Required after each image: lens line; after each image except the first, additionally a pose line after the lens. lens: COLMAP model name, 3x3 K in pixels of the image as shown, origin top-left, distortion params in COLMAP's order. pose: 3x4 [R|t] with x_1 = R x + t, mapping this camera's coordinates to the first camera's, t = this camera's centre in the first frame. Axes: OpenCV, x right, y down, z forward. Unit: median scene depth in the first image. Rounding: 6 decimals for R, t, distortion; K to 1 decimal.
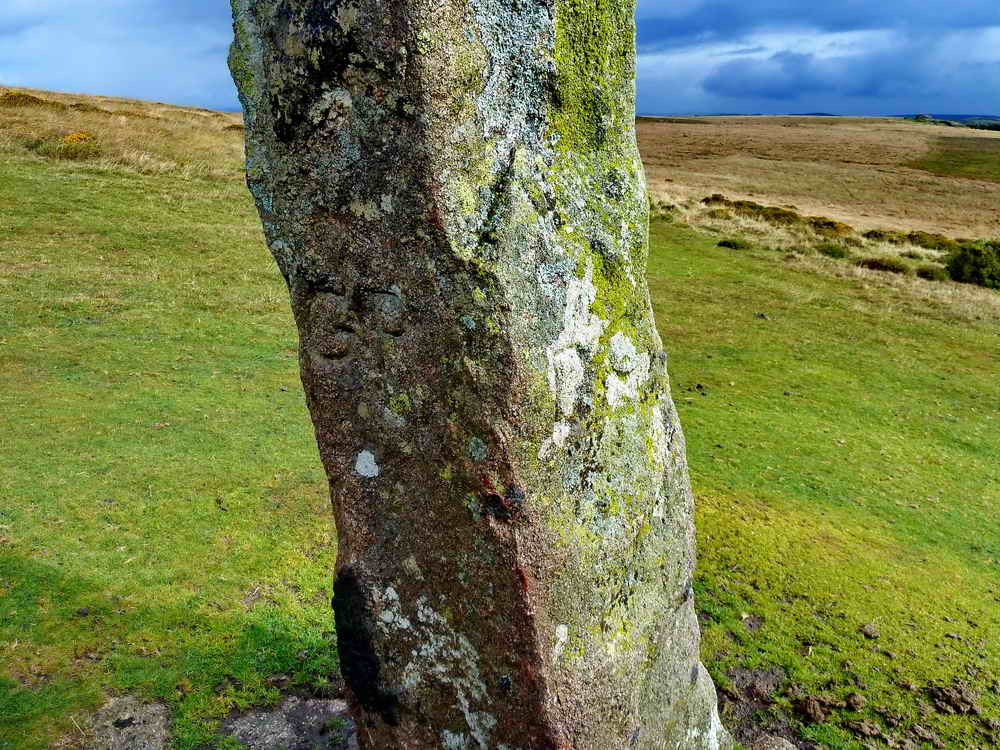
lens RADIAL K [[760.9, 0, 500.0], [0, 760.9, 375.0], [0, 0, 1]] dist [-0.025622, -0.003108]
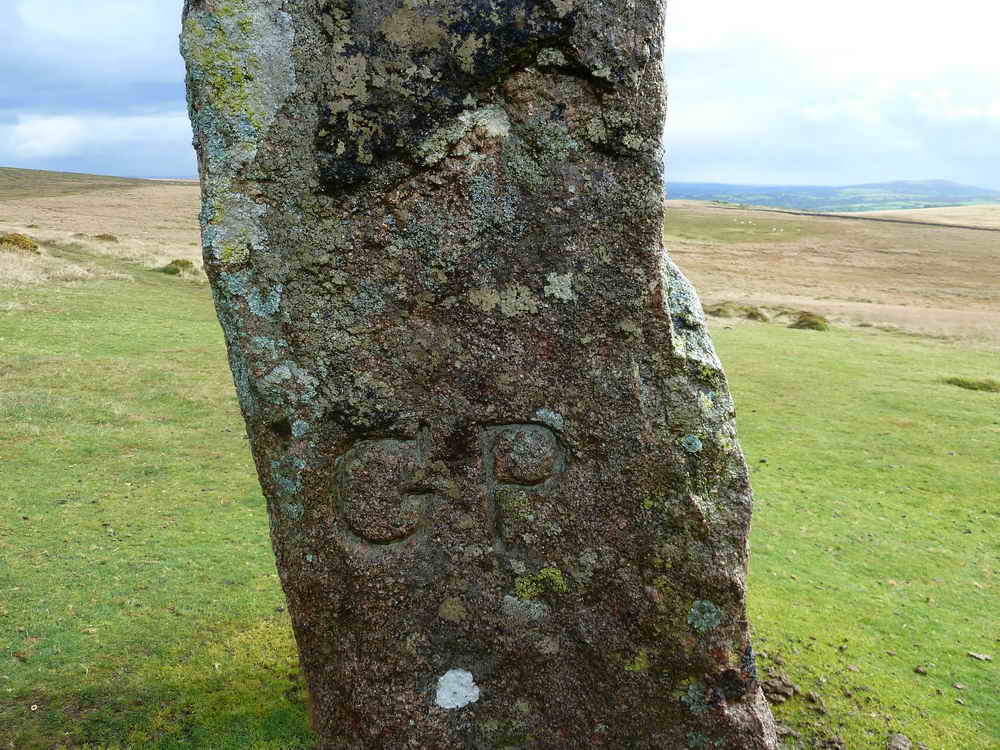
lens RADIAL K [[760.9, 0, 500.0], [0, 760.9, 375.0], [0, 0, 1]] dist [-0.025622, -0.003108]
pose [[0.809093, -0.145883, 0.569287, -0.547418], [0.188689, 0.981897, -0.016556, -0.146342], [-0.556566, 0.120814, 0.821972, 0.491688]]
